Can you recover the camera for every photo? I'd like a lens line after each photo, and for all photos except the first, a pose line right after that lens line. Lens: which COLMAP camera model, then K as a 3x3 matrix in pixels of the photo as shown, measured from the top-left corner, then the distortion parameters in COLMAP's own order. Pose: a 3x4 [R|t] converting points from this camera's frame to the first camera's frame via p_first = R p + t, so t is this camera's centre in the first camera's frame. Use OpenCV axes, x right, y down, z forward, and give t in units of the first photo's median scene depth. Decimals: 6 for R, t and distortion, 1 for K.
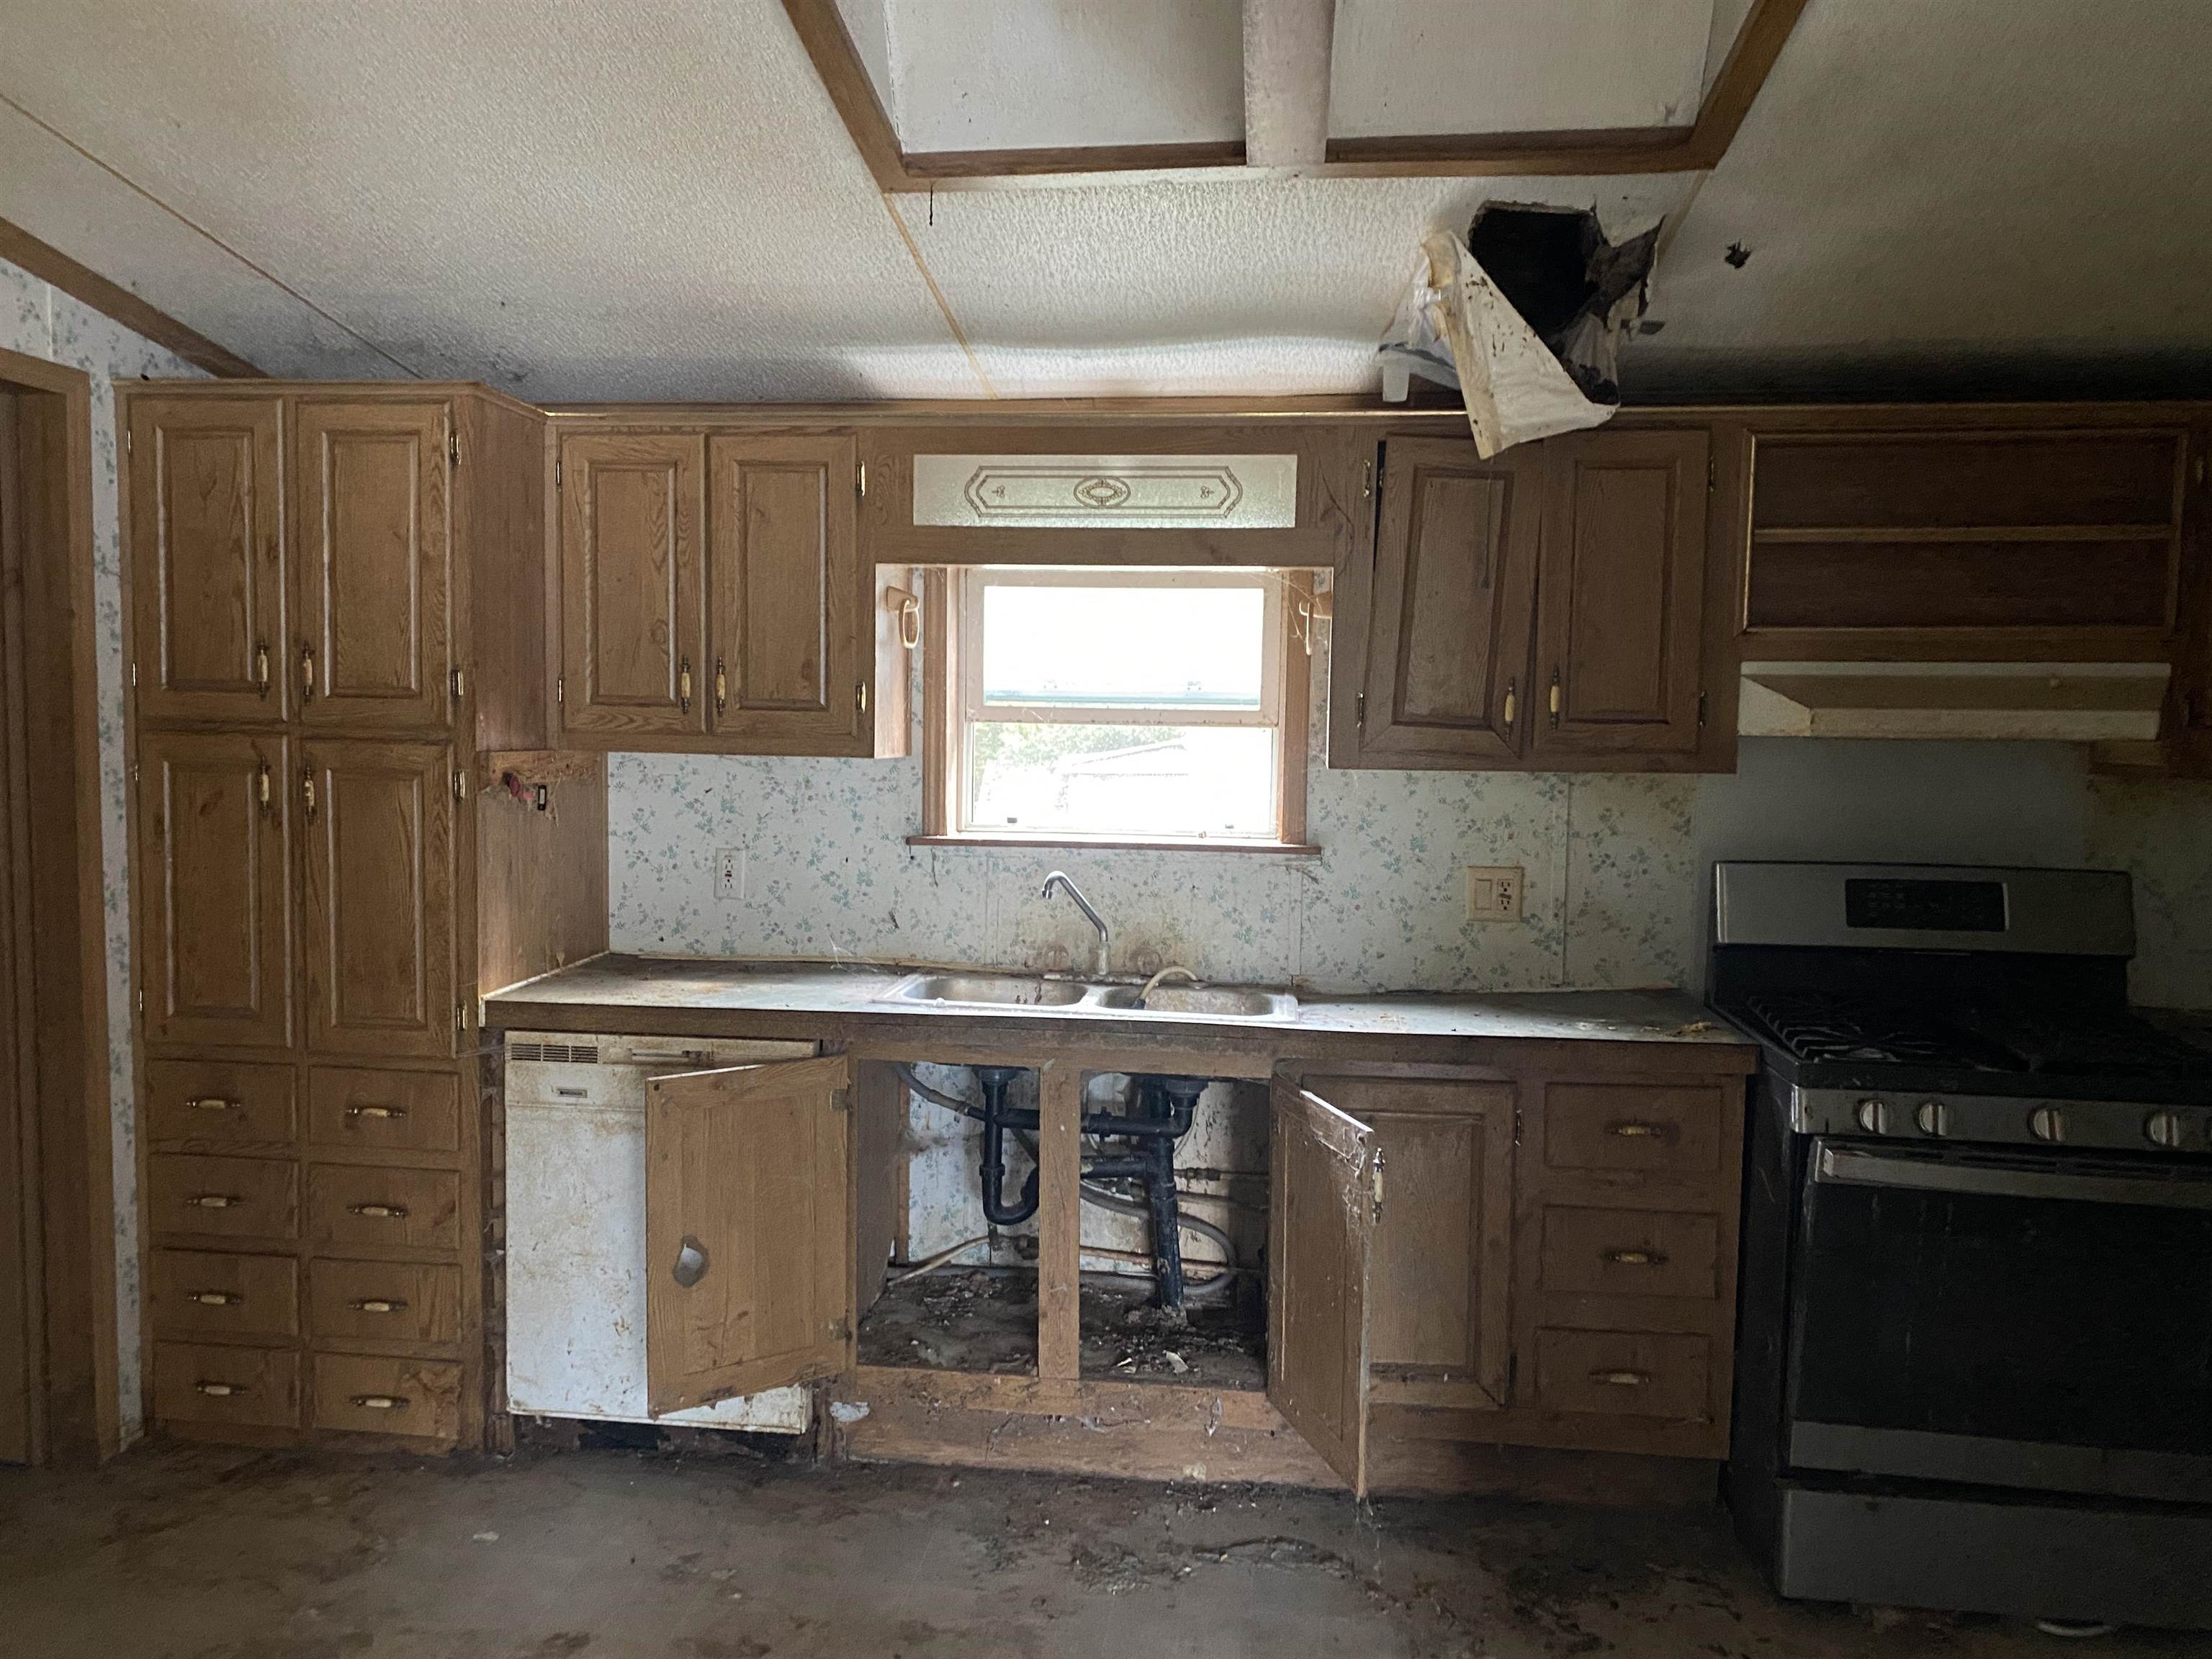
lens RADIAL K [[1688.6, 0, 1096.2], [0, 1688.6, 830.7], [0, 0, 1]] dist [0.053159, -0.047061]
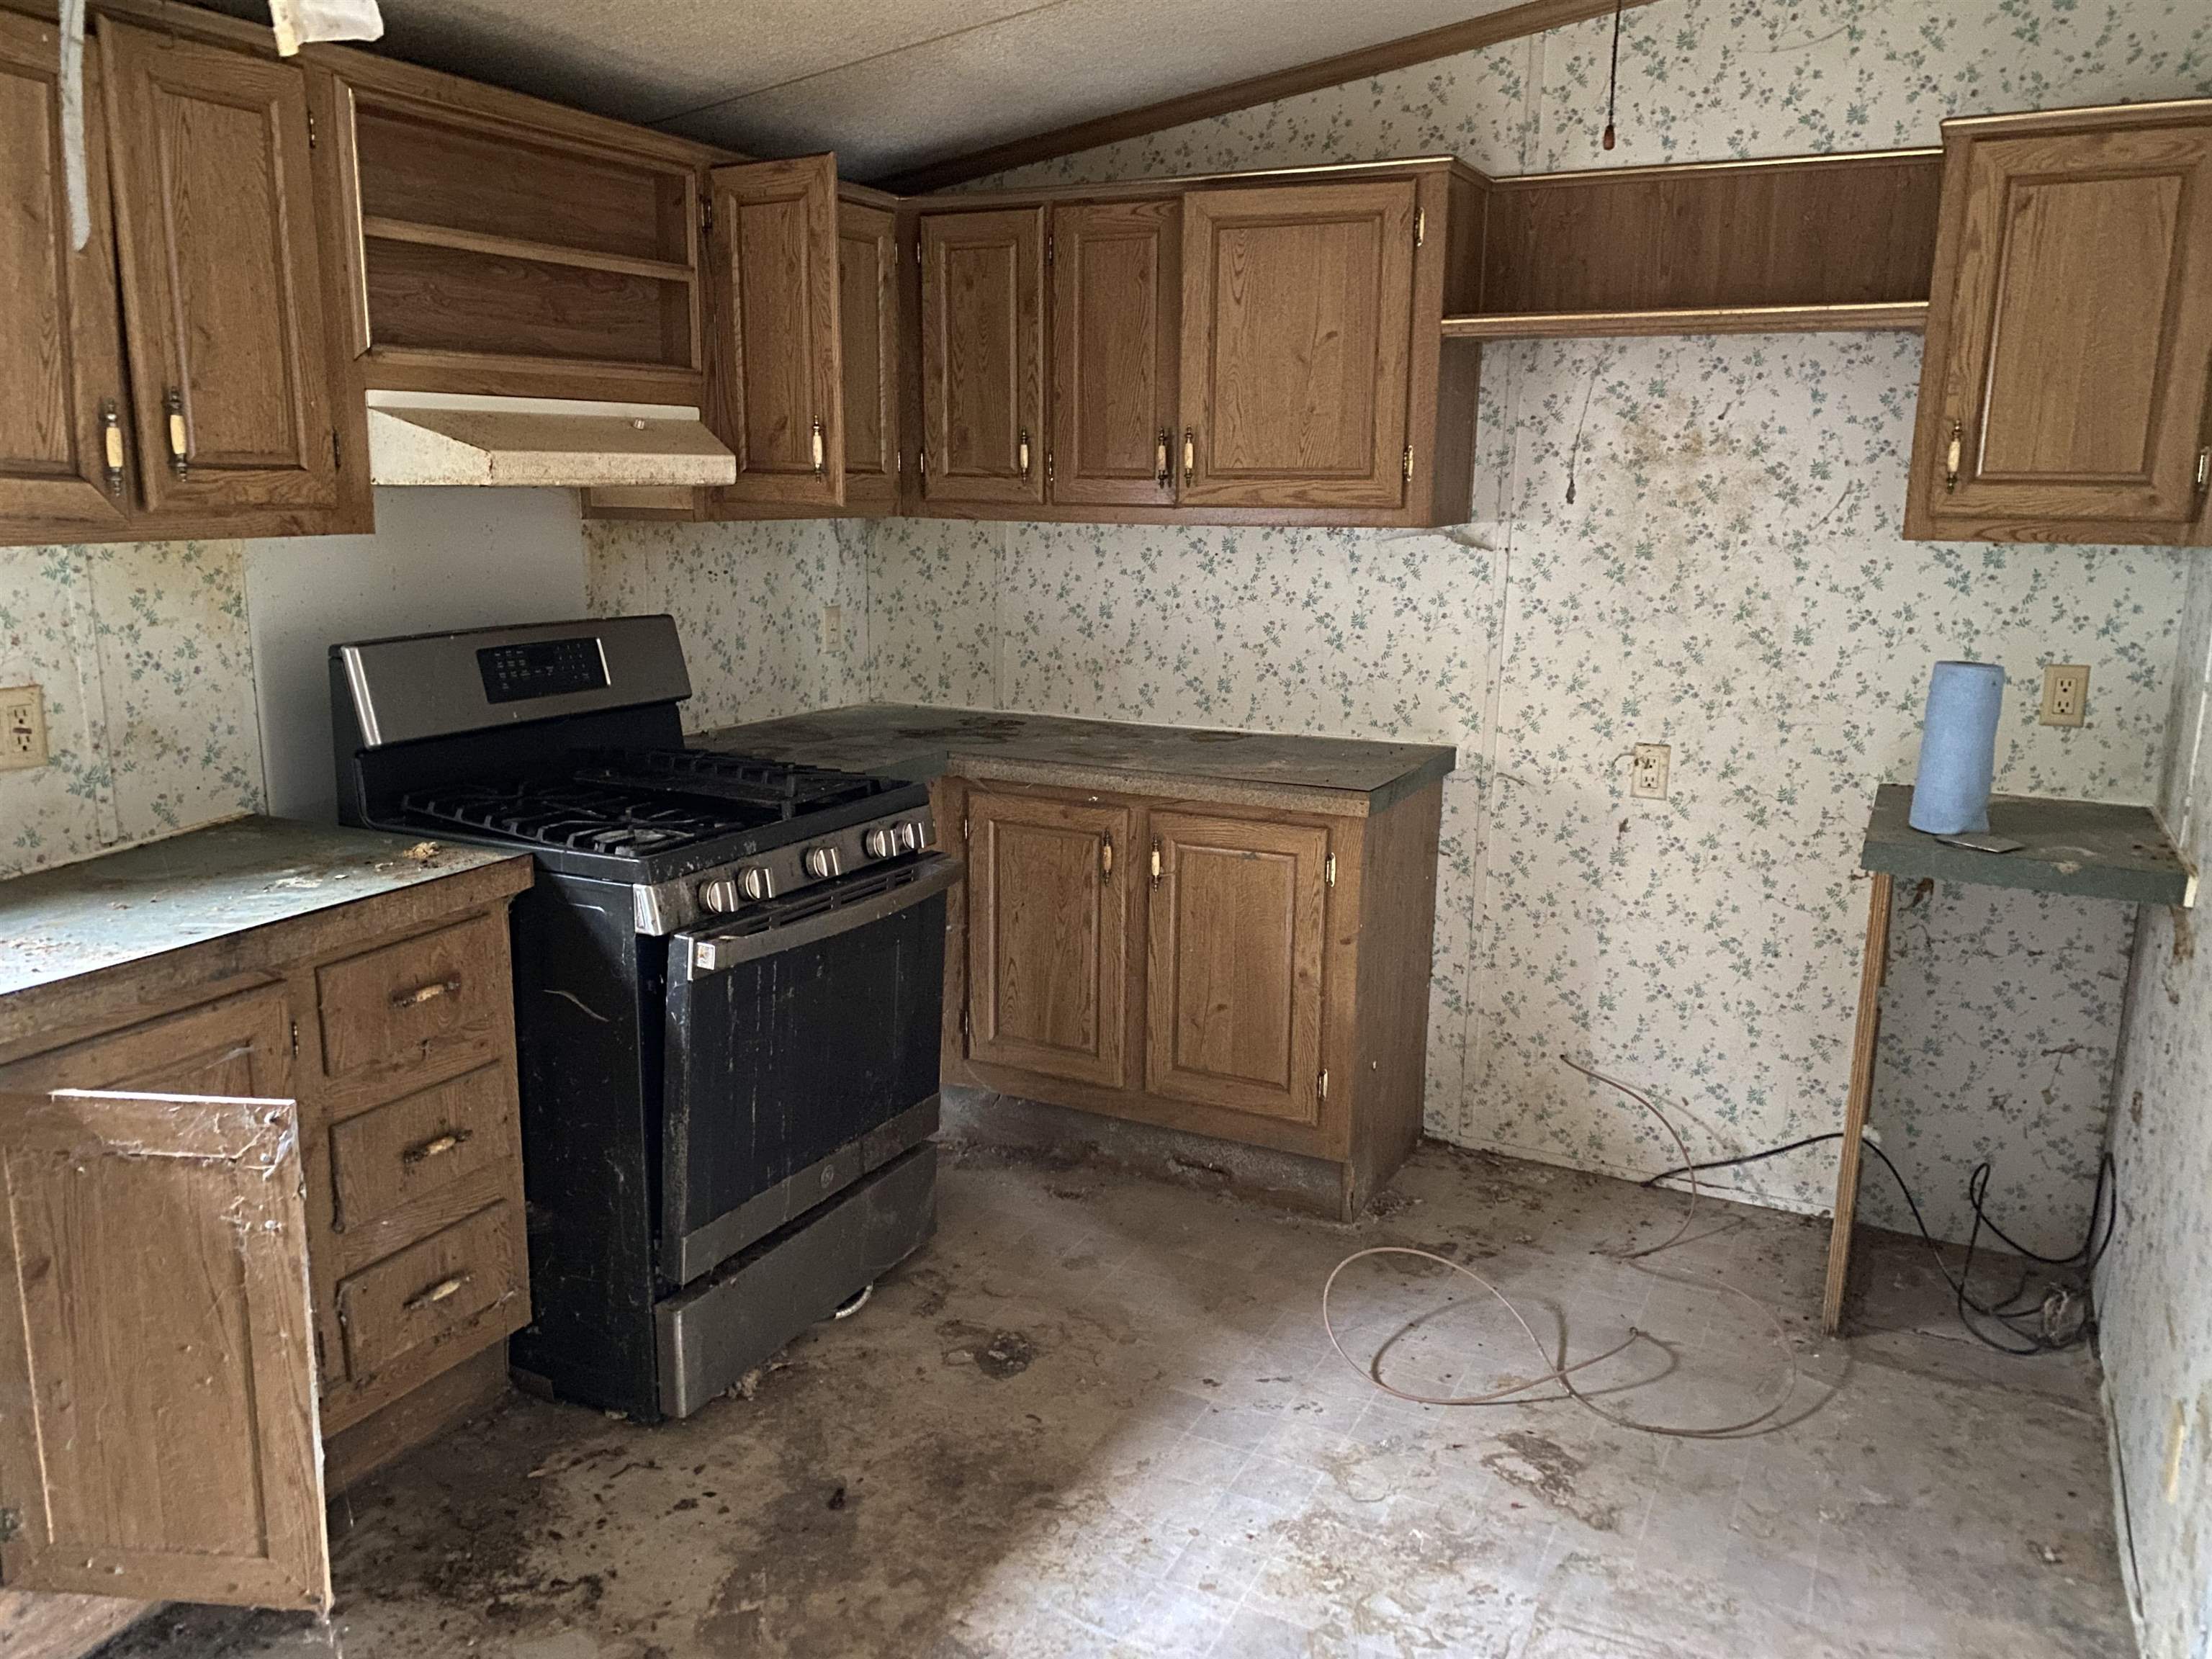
lens RADIAL K [[1678.6, 0, 1135.1], [0, 1678.6, 816.8], [0, 0, 1]] dist [0.030634, -0.028961]
pose [[0.340664, -0.197517, 0.919204, -0.245545], [0.061924, 0.980274, 0.187690, -0.028085], [-0.938144, -0.007019, 0.346175, 0.368089]]
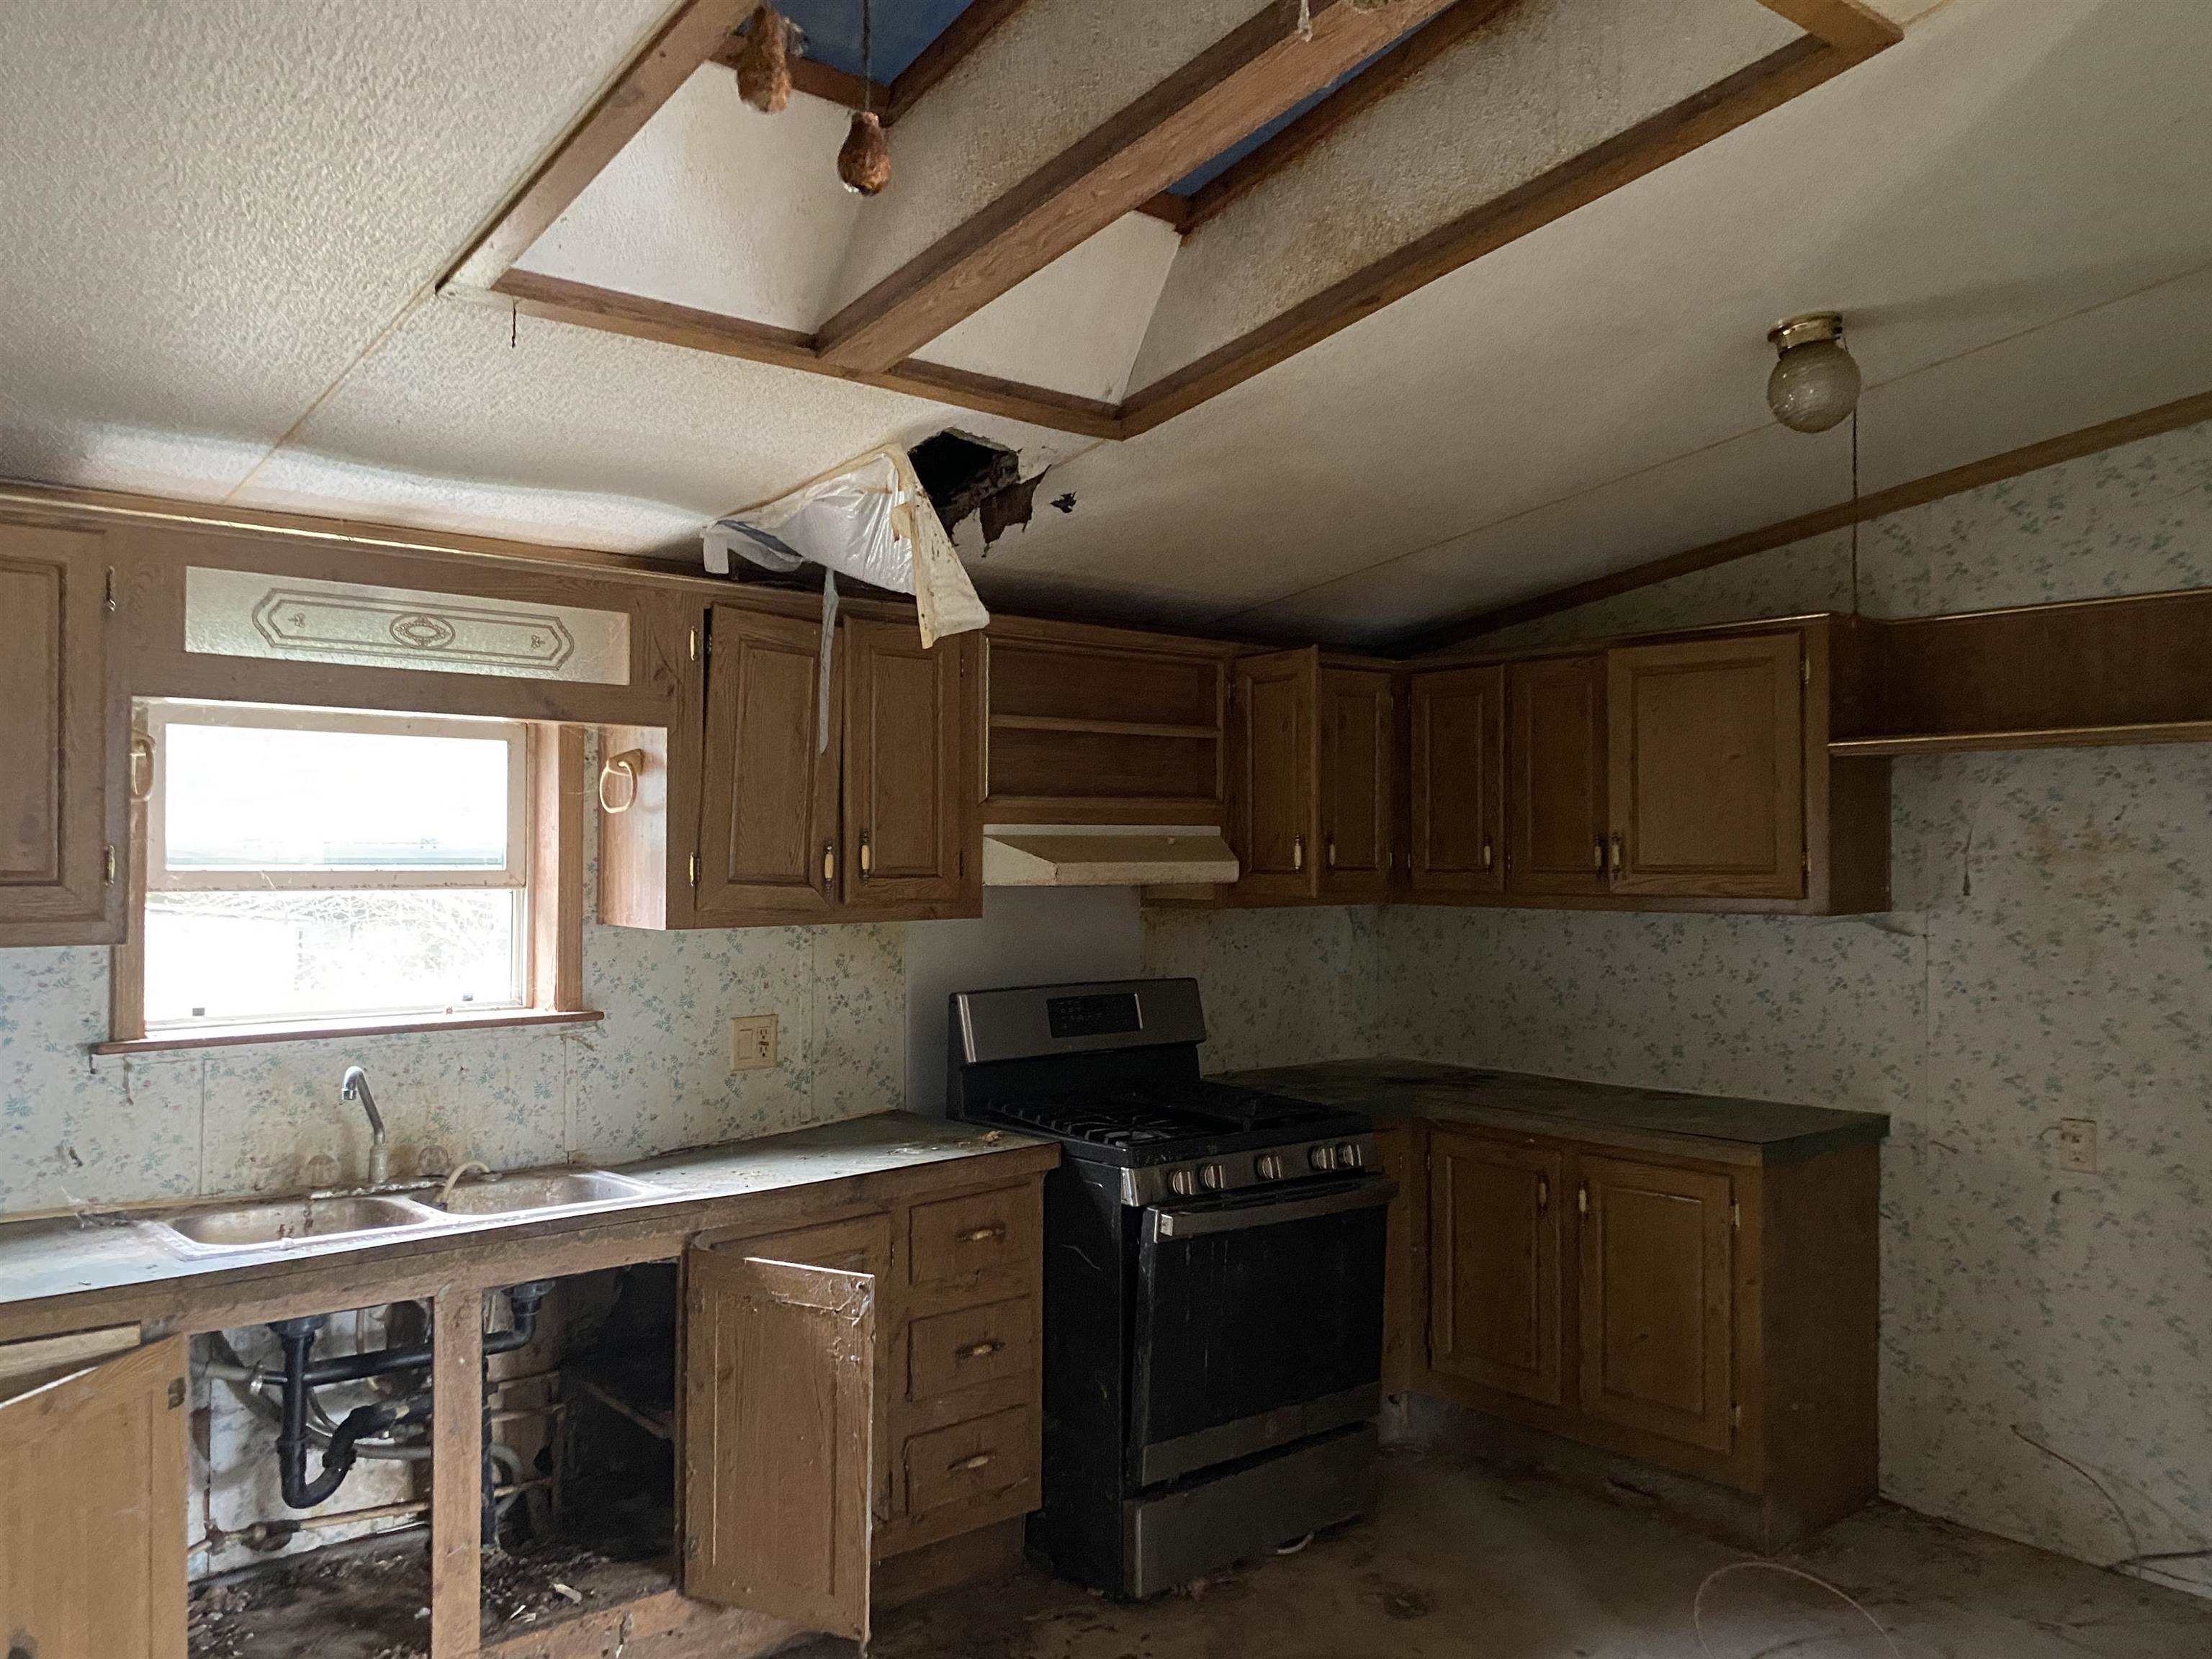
lens RADIAL K [[1674.9, 0, 1176.6], [0, 1674.9, 844.7], [0, 0, 1]] dist [0.051902, -0.073577]
pose [[0.652175, -0.009607, 0.758007, -0.396895], [0.061686, 0.997276, -0.040435, -0.027400], [-0.755554, 0.073129, 0.650991, 0.128752]]
